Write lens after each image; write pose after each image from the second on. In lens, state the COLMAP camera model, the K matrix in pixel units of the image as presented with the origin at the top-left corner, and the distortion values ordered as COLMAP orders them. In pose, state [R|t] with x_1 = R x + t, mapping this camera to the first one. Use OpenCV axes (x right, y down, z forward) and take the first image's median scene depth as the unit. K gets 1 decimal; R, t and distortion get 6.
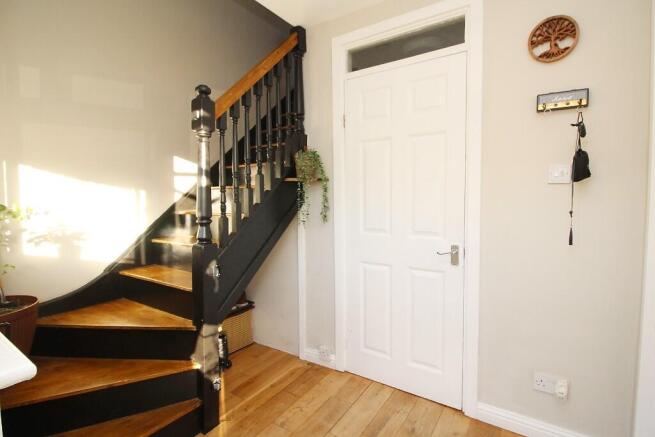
lens RADIAL K [[321.6, 0, 332.6], [0, 321.6, 216.6], [0, 0, 1]] dist [-0.004941, -0.000737]
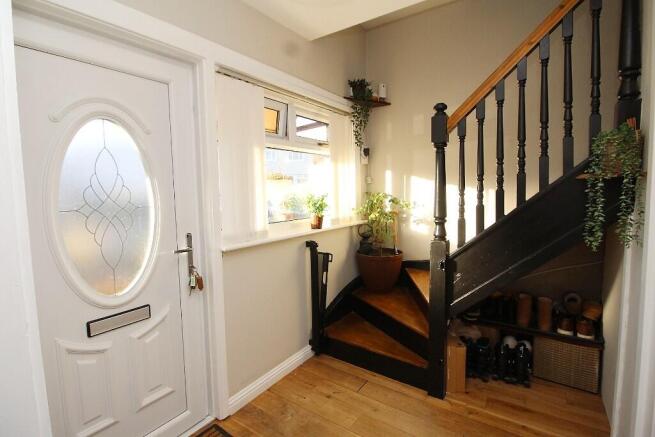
lens RADIAL K [[321.6, 0, 333.1], [0, 321.6, 214.9], [0, 0, 1]] dist [-0.004941, -0.000737]
pose [[-0.006607, 0.085301, -0.996333, 0.710939], [-0.051187, 0.995020, 0.085528, -0.079208], [0.998667, 0.051564, -0.002208, 0.571339]]
